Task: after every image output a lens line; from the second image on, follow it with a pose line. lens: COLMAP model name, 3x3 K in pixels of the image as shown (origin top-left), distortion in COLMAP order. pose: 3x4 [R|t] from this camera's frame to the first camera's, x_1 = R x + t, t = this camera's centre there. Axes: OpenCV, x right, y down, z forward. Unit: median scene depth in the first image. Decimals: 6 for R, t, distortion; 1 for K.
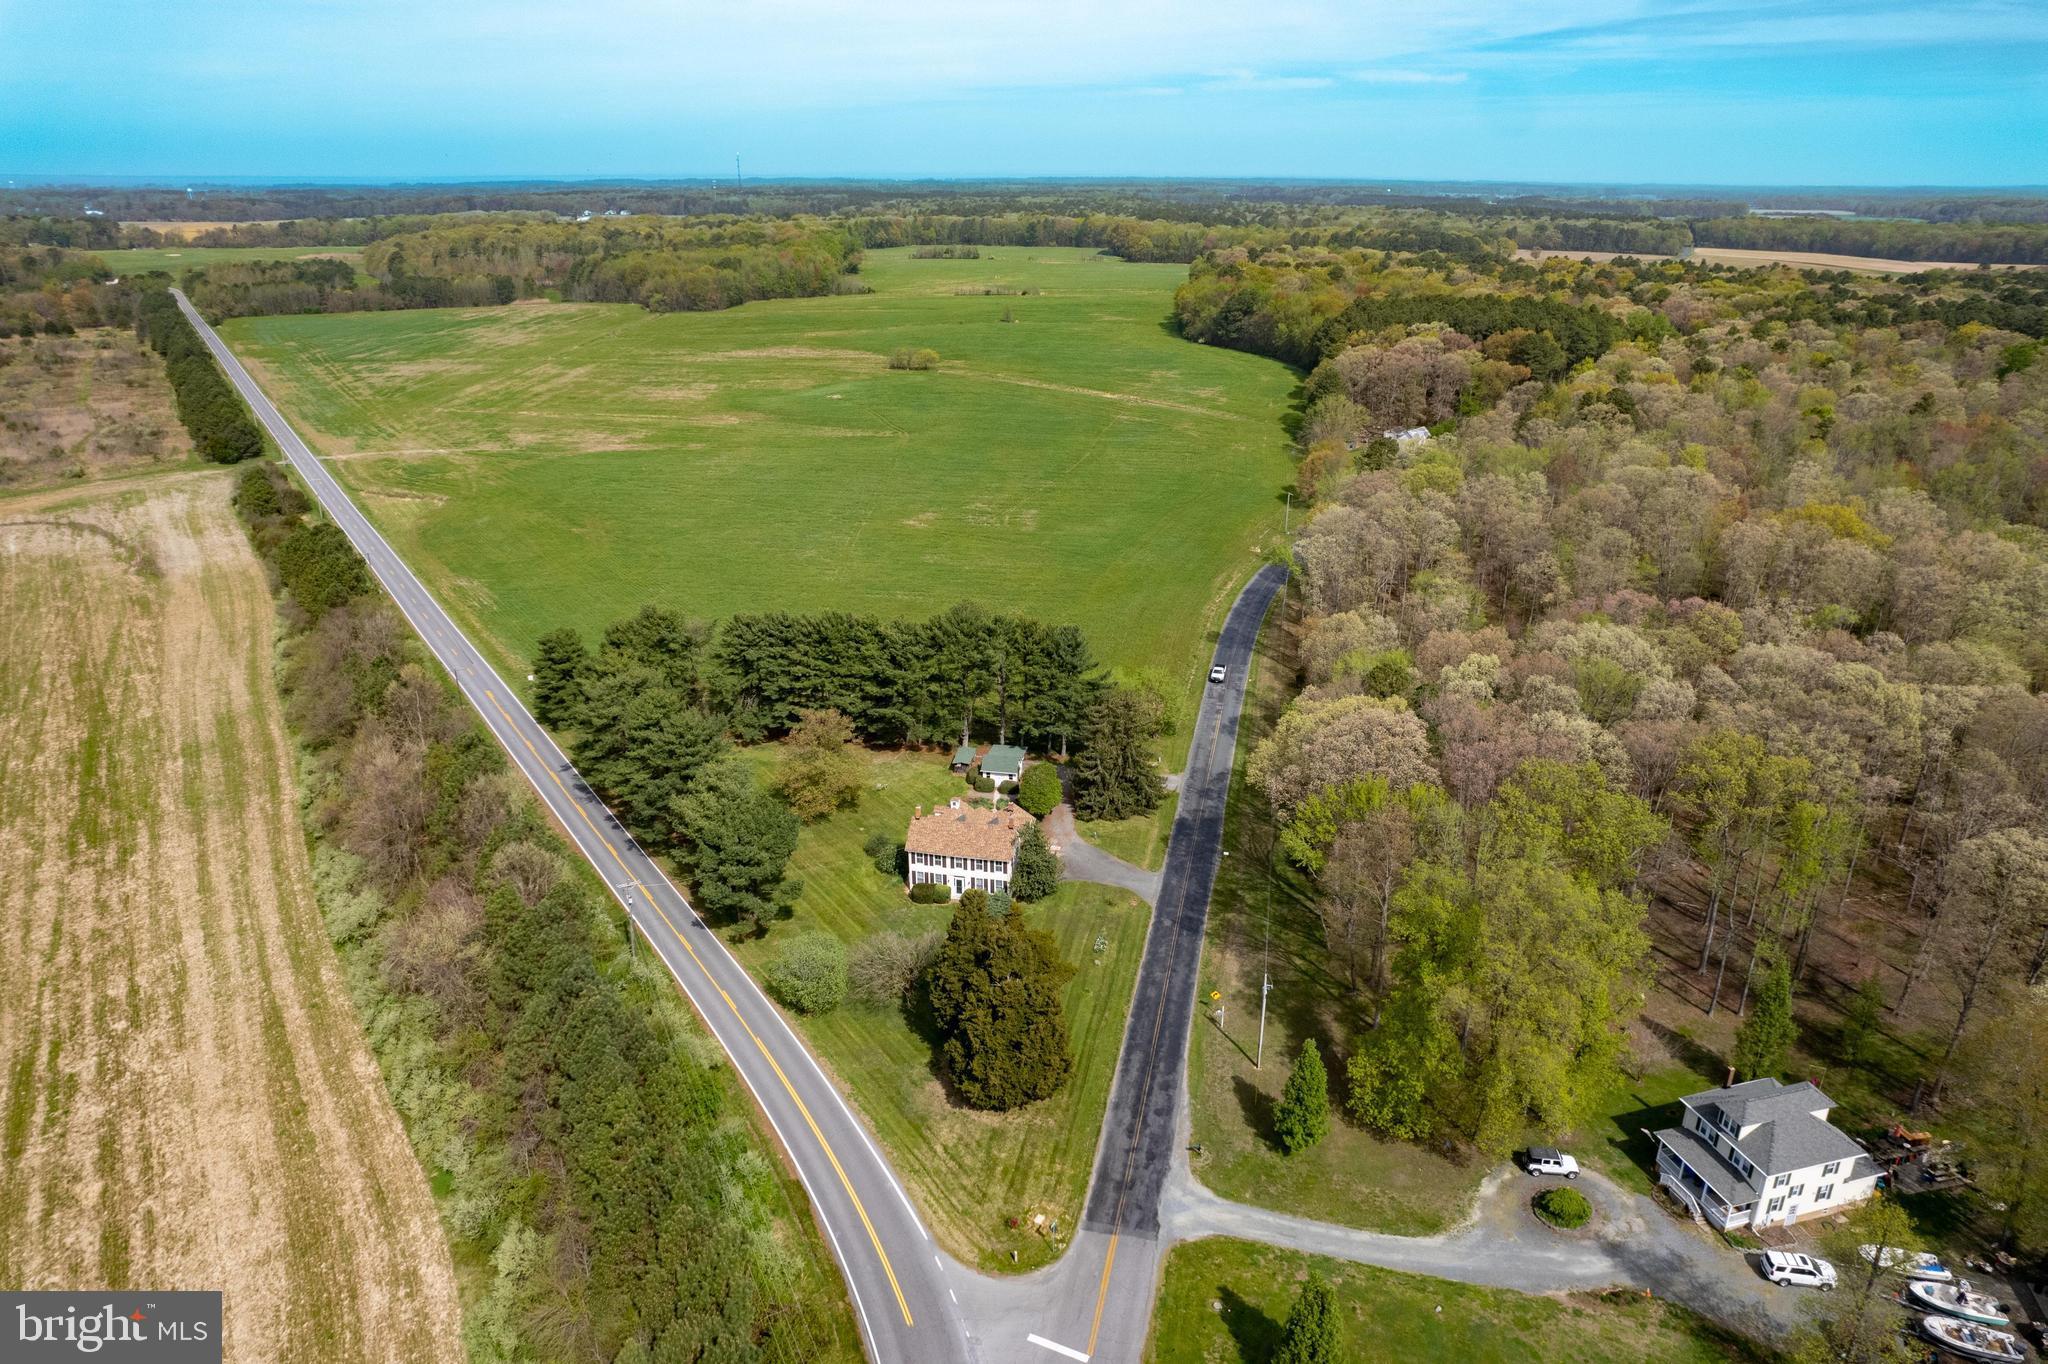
lens RADIAL K [[1305.2, 0, 1035.3], [0, 1305.2, 686.3], [0, 0, 1]] dist [-0.061099, 0.045954]
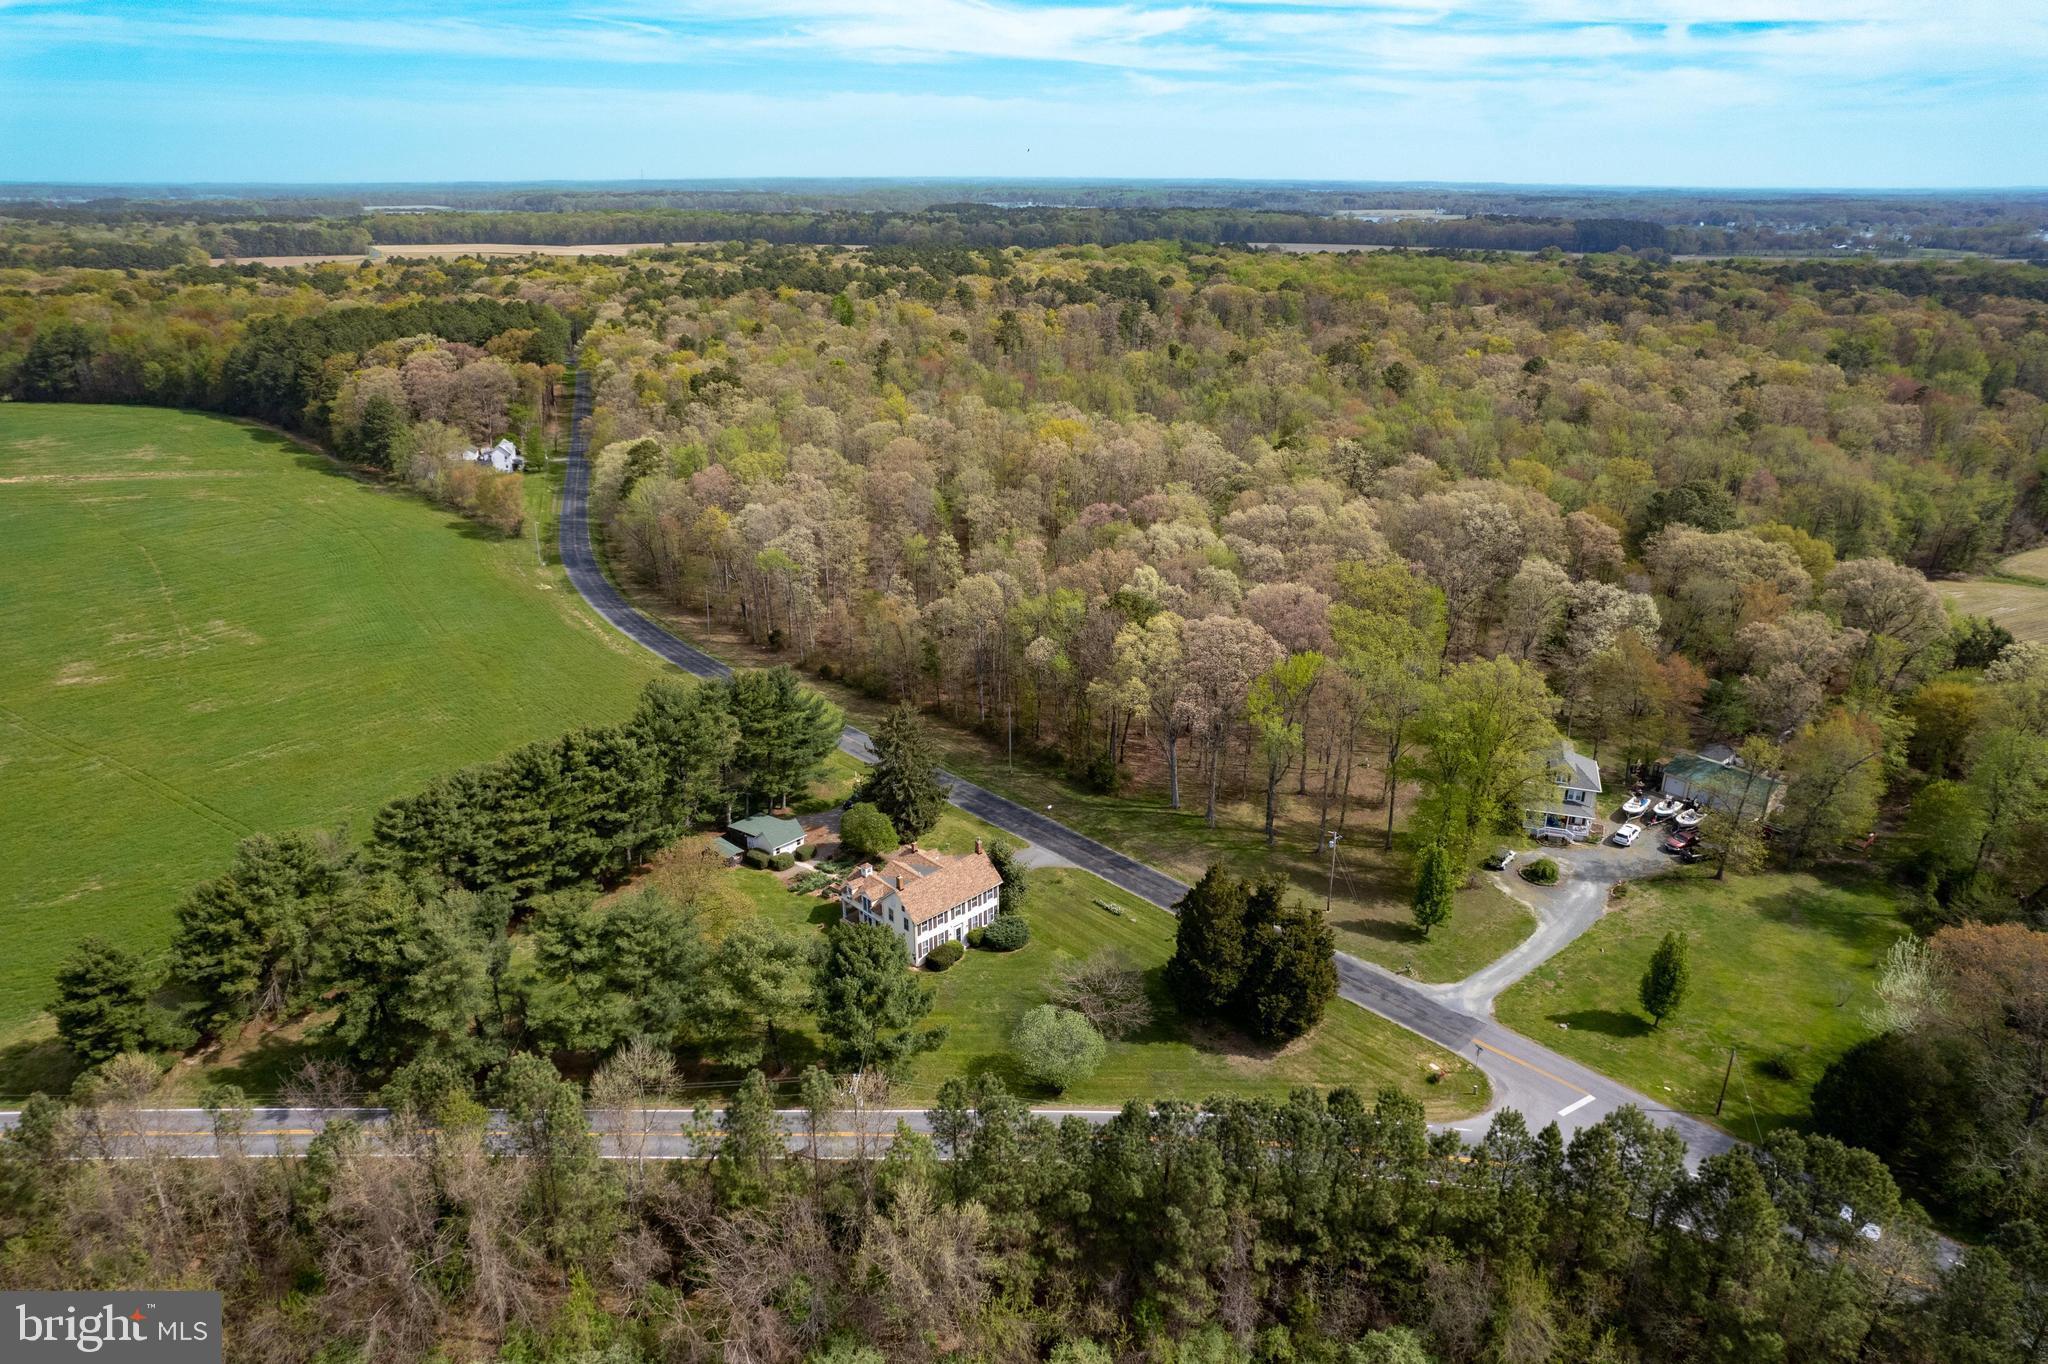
lens RADIAL K [[1305.2, 0, 1047.1], [0, 1305.2, 658.3], [0, 0, 1]] dist [-0.061099, 0.045954]
pose [[0.554147, -0.292370, 0.779385, -0.634937], [0.305677, 0.942348, 0.136165, -0.130301], [-0.774263, 0.162785, 0.611570, 0.313276]]
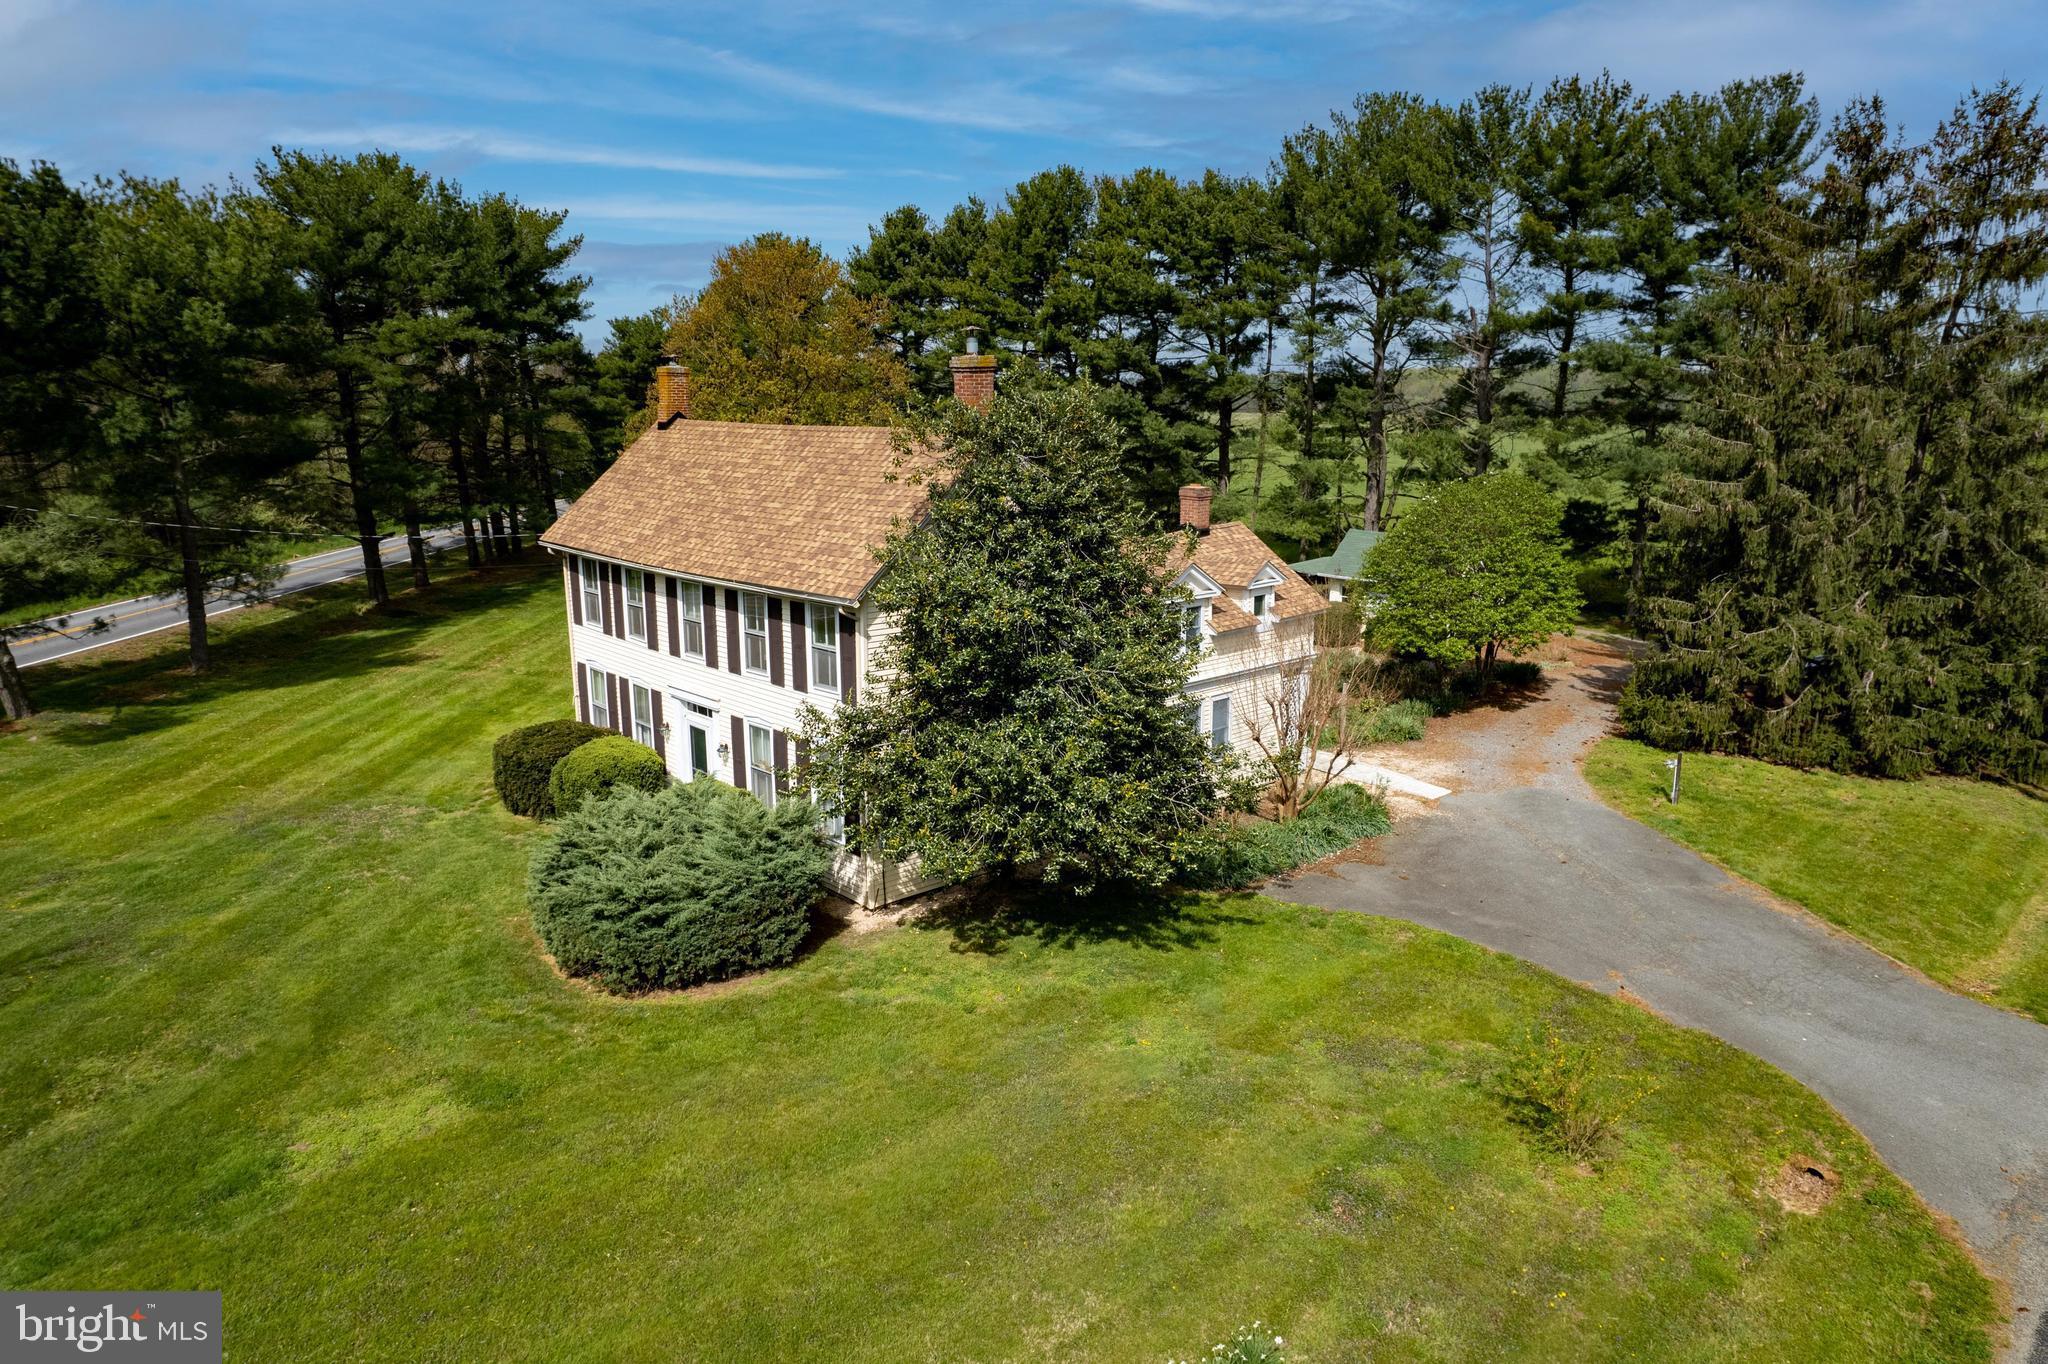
lens RADIAL K [[1305.2, 0, 1033.1], [0, 1305.2, 678.0], [0, 0, 1]] dist [-0.061099, 0.045954]
pose [[0.818551, 0.119192, -0.561932, 0.071768], [-0.212022, 0.971853, -0.102706, 0.136758], [0.533874, 0.203212, 0.820782, 0.797164]]
